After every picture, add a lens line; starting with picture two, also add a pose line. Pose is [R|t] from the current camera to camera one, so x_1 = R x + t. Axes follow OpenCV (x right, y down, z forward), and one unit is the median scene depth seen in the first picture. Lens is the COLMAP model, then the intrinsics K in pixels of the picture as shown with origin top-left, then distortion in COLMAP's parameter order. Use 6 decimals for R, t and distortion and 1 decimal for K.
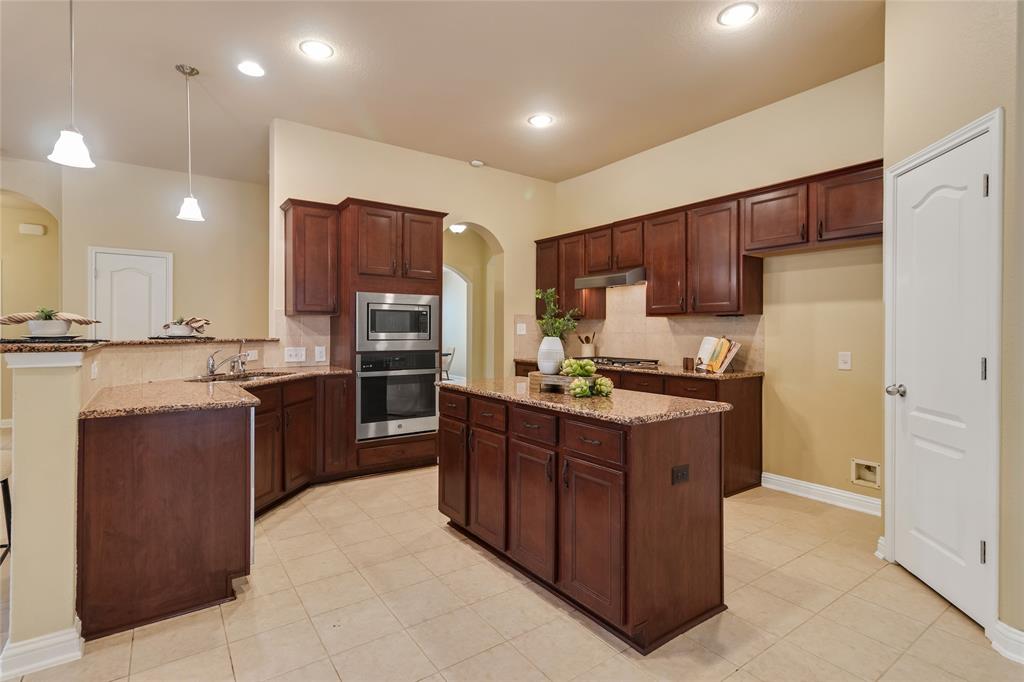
lens RADIAL K [[466.8, 0, 512.0], [0, 466.8, 331.8], [0, 0, 1]] dist [0.012873, 0.000776]
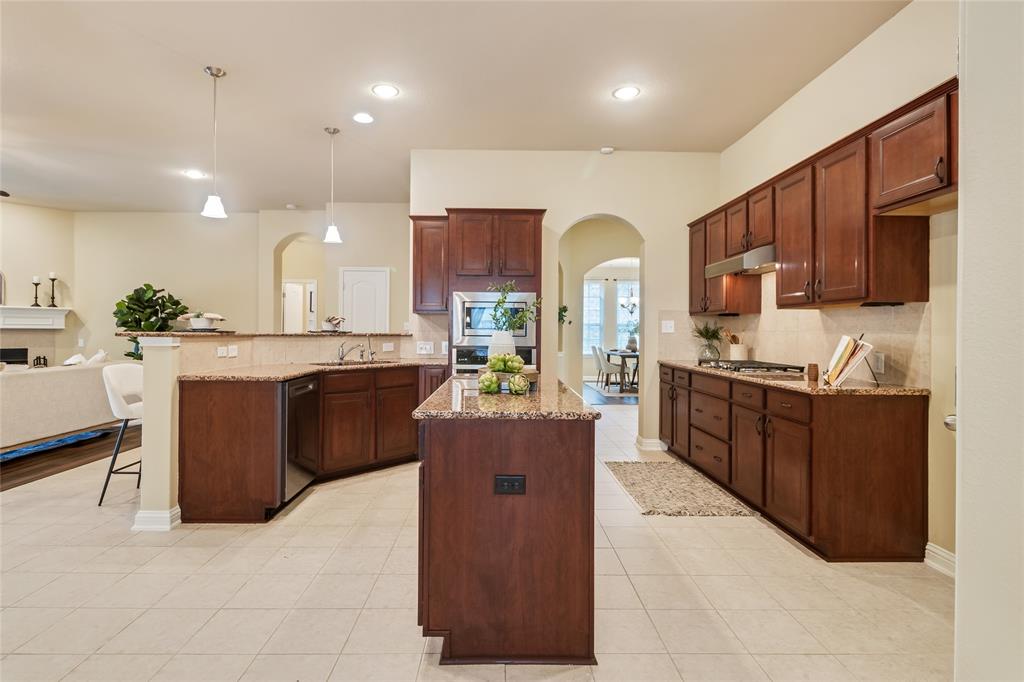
lens RADIAL K [[482.6, 0, 502.2], [0, 482.6, 327.2], [0, 0, 1]] dist [0.005306, -0.000173]
pose [[0.840672, -0.000183, -0.541545, 0.399918], [-0.004997, 0.999955, -0.008094, 0.007415], [0.541522, 0.009511, 0.840633, 0.105876]]
